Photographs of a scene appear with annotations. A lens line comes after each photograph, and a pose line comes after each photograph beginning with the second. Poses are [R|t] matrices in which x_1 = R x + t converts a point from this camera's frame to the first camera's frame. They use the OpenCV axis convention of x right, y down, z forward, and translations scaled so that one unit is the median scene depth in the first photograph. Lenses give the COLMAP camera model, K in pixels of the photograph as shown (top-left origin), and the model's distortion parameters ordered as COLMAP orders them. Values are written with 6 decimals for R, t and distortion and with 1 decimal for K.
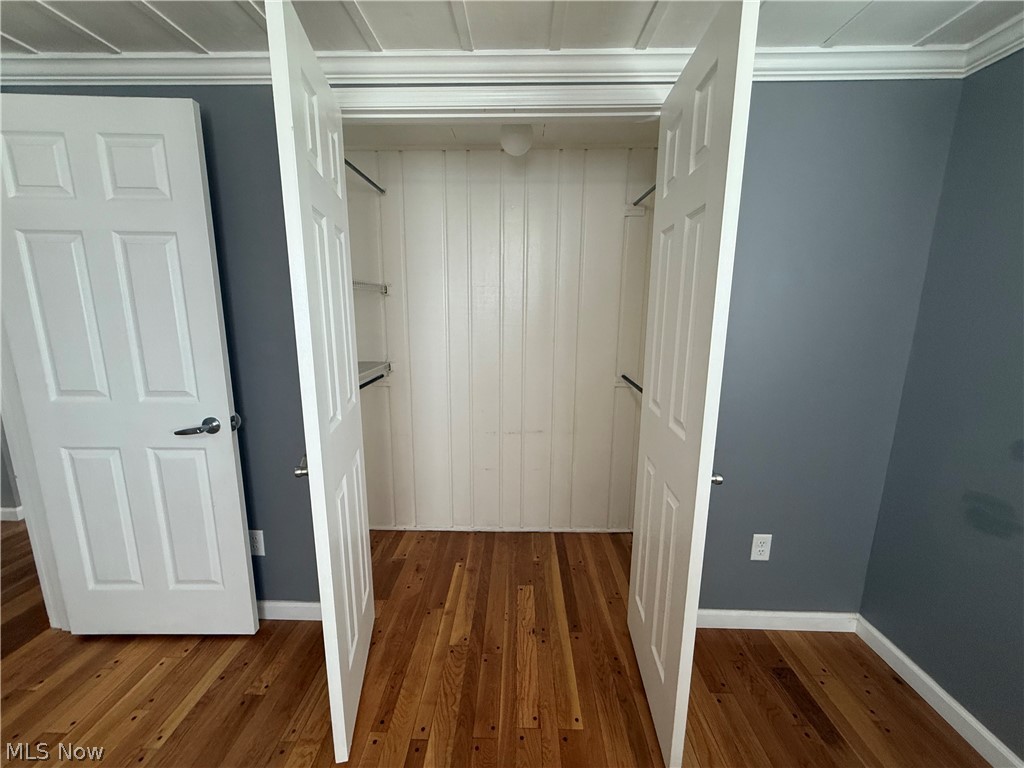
lens RADIAL K [[411.3, 0, 512.0], [0, 411.3, 384.0], [0, 0, 1]] dist [0.000708, 0.000274]
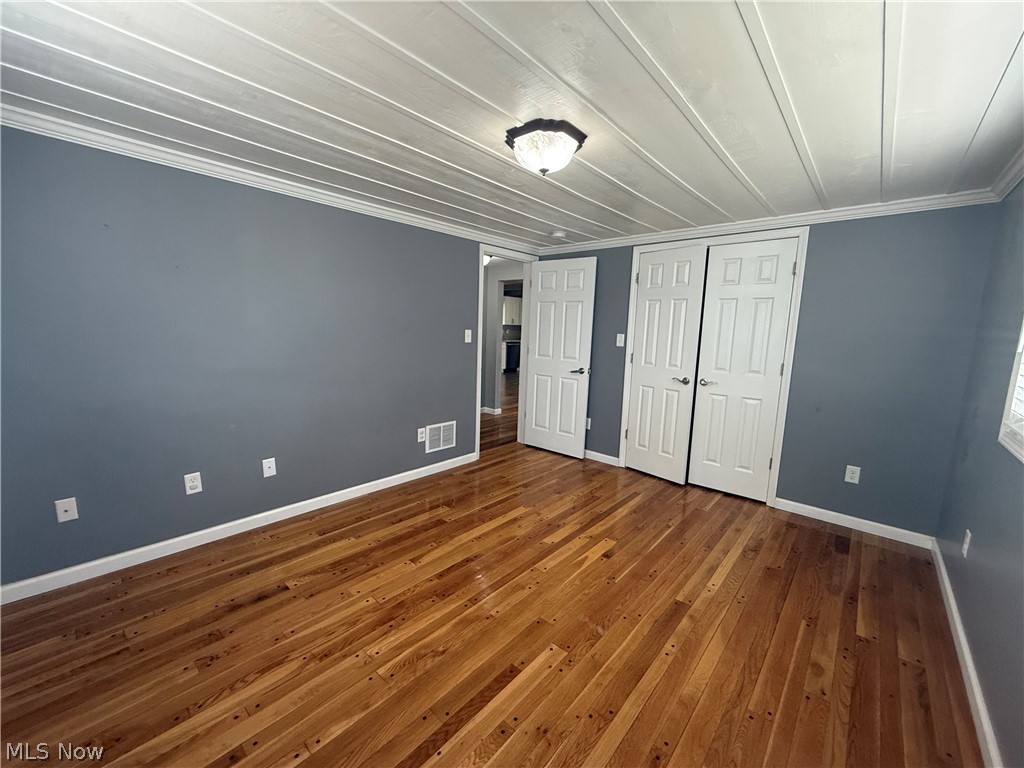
lens RADIAL K [[411.3, 0, 512.0], [0, 411.3, 384.0], [0, 0, 1]] dist [0.000708, 0.000274]
pose [[0.759458, 0.106028, -0.641858, 0.644382], [-0.145118, 0.989380, -0.008271, 0.270646], [0.634165, 0.099426, 0.766779, -1.316873]]
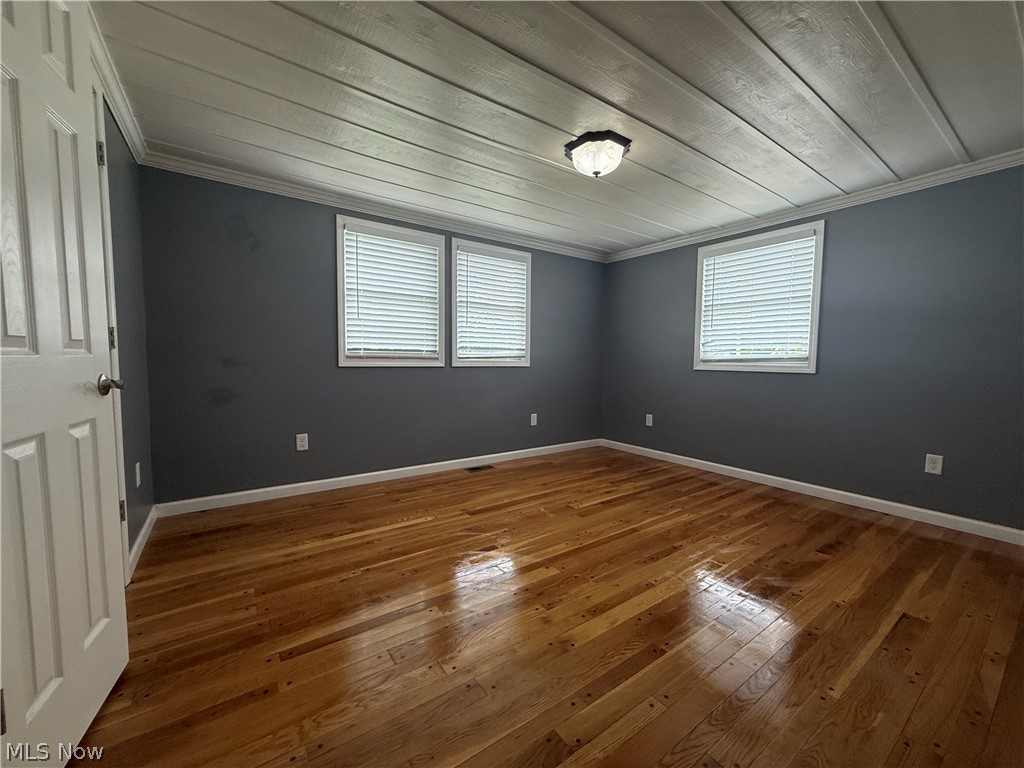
lens RADIAL K [[411.3, 0, 512.0], [0, 411.3, 384.0], [0, 0, 1]] dist [0.000708, 0.000274]
pose [[-0.593024, -0.065467, 0.802519, -1.158635], [0.134820, 0.974545, 0.179126, 0.062190], [-0.793817, 0.214422, -0.569103, 0.823154]]
